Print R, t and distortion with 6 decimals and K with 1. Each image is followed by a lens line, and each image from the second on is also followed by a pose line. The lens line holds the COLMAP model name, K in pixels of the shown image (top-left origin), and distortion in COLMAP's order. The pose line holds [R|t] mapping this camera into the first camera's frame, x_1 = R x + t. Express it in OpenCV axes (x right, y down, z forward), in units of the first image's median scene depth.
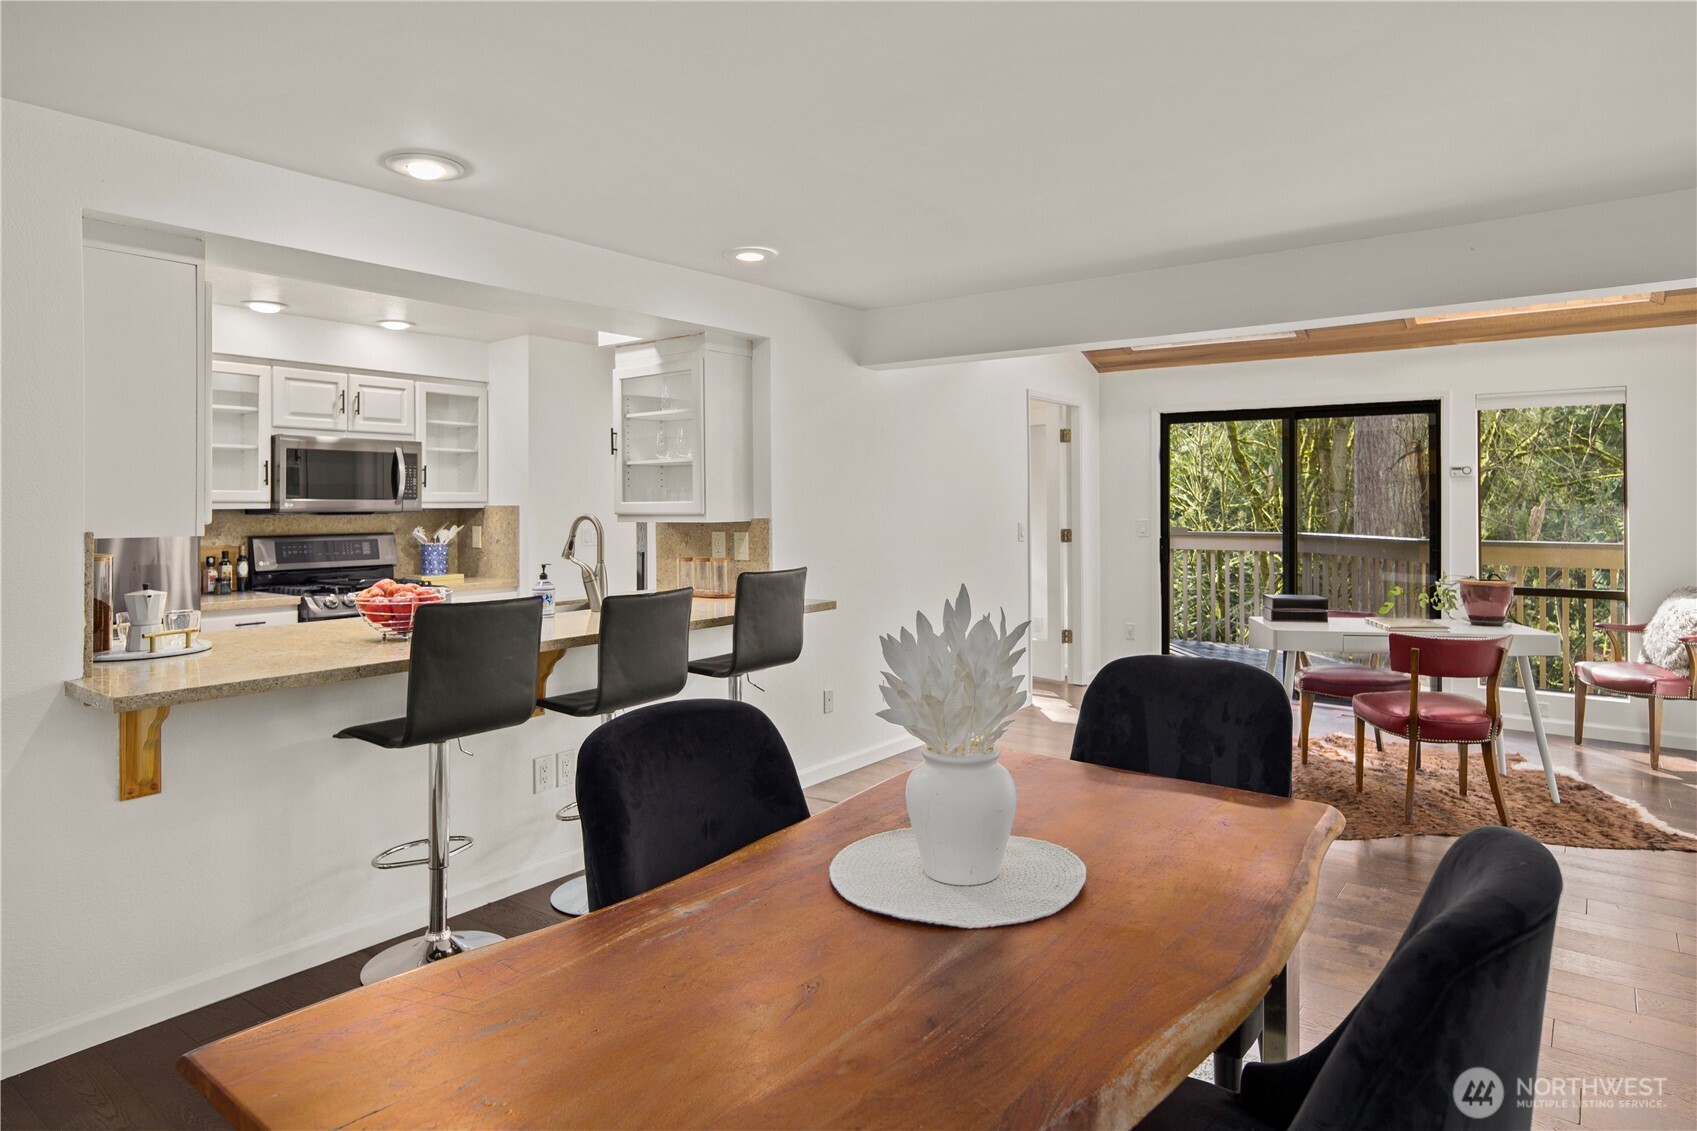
lens RADIAL K [[991.1, 0, 851.1], [0, 991.1, 504.4], [0, 0, 1]] dist [0.002582, -0.000038]
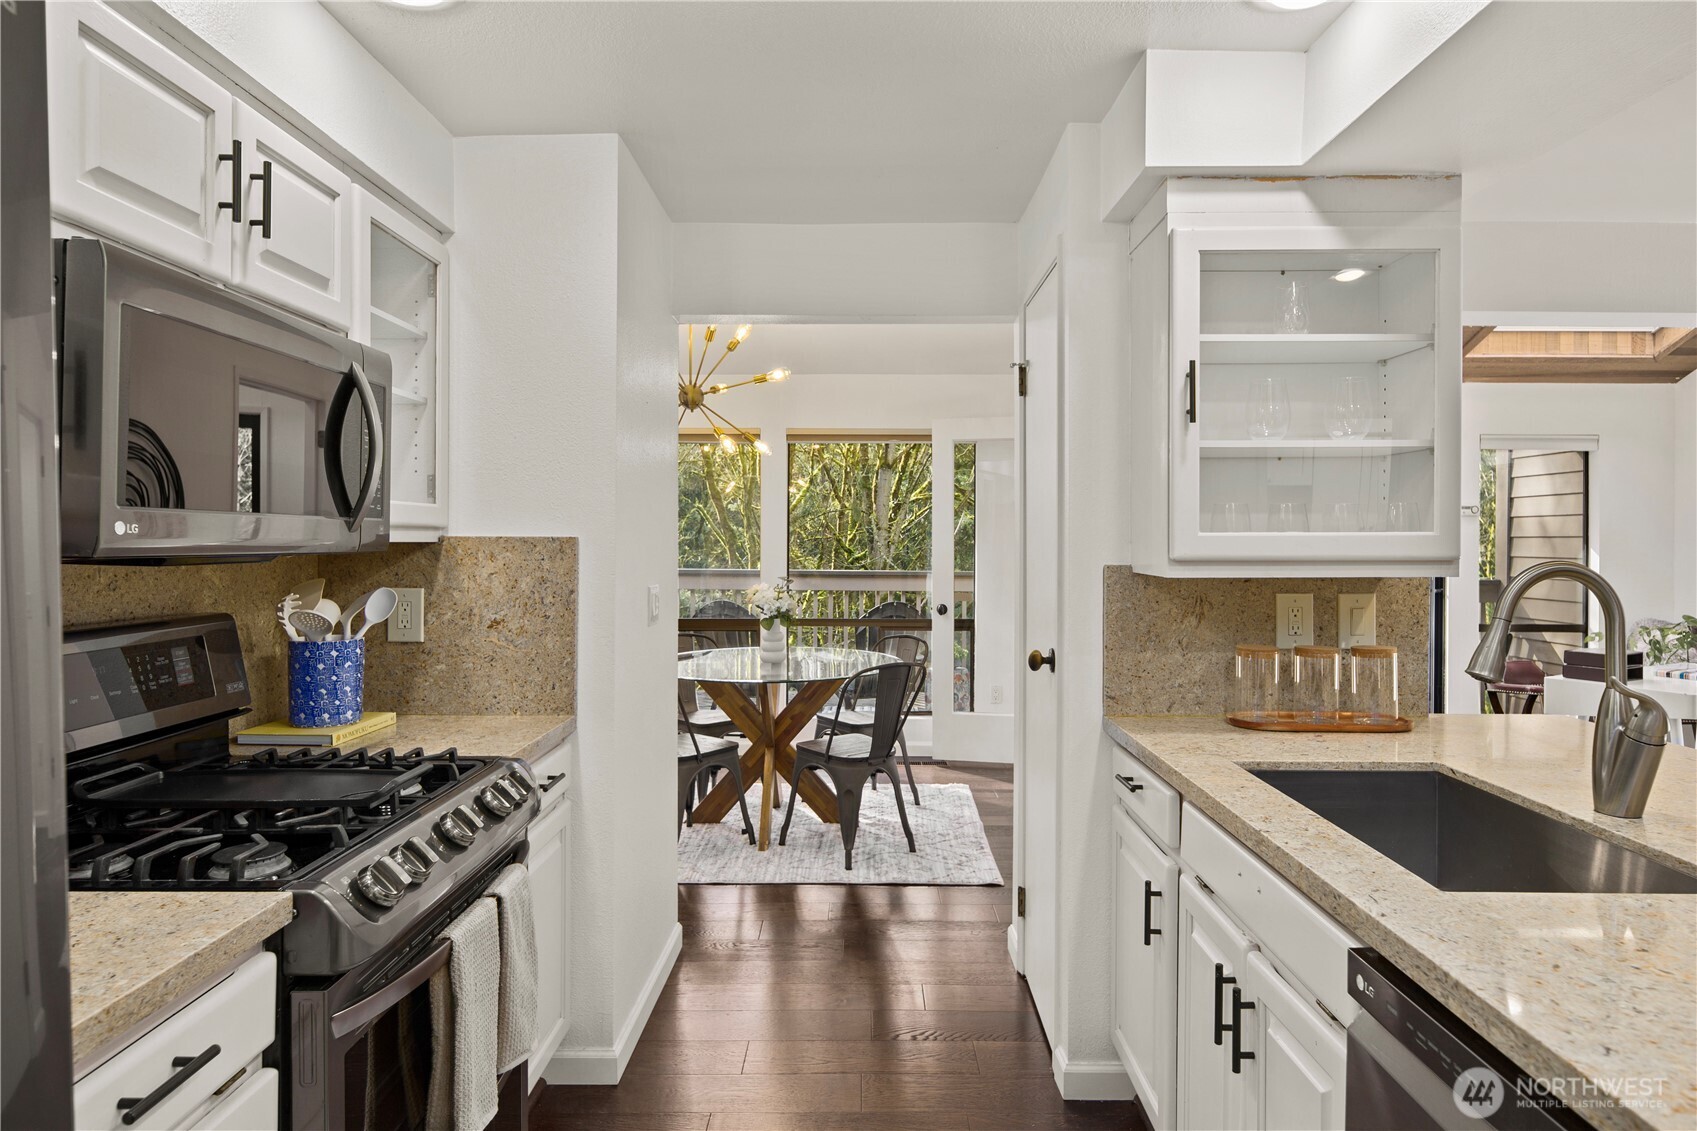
lens RADIAL K [[994.5, 0, 854.6], [0, 994.5, 535.5], [0, 0, 1]] dist [0.004548, -0.000906]
pose [[0.797472, 0.008898, 0.603291, -0.508165], [-0.007146, 0.999960, -0.005302, 0.002022], [-0.603314, -0.000083, 0.797504, 0.610631]]
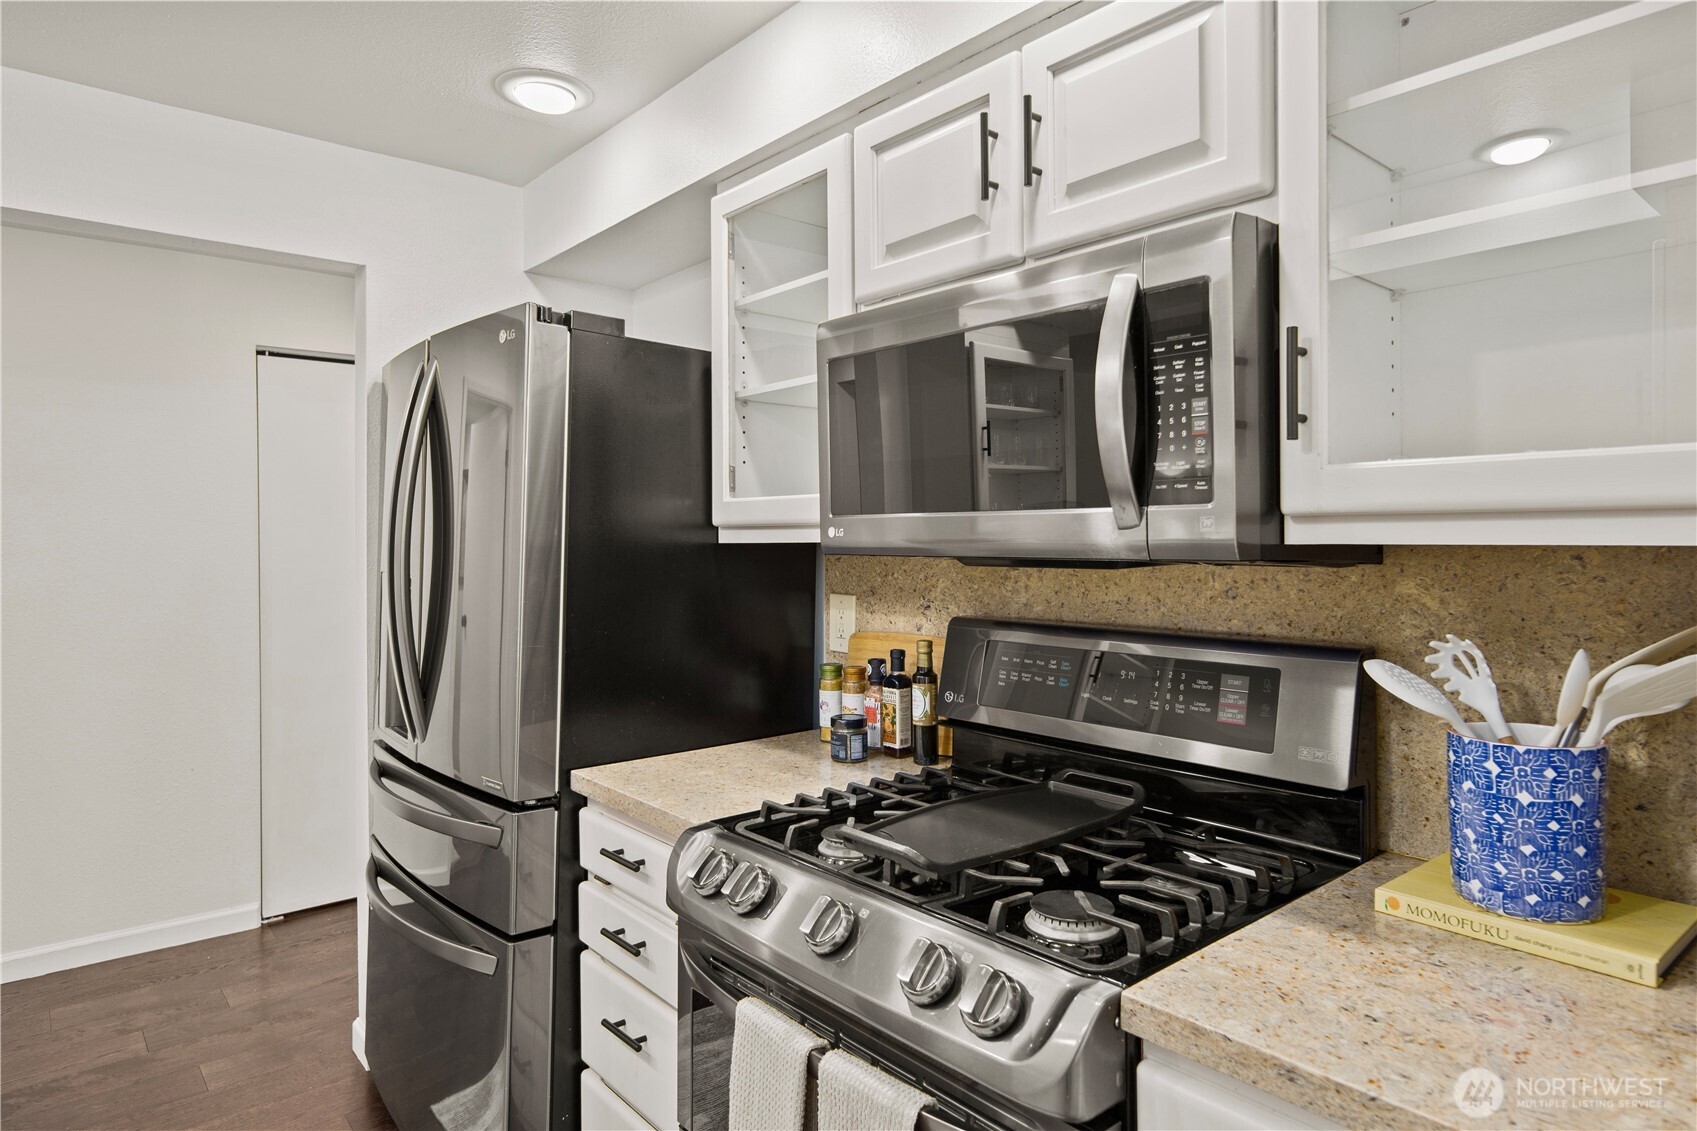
lens RADIAL K [[994.5, 0, 854.6], [0, 994.5, 535.5], [0, 0, 1]] dist [0.004548, -0.000906]
pose [[-0.211648, 0.000712, -0.977346, -0.219164], [0.007385, 0.999972, -0.000870, 0.001553], [0.977318, -0.007402, -0.211648, 0.955848]]
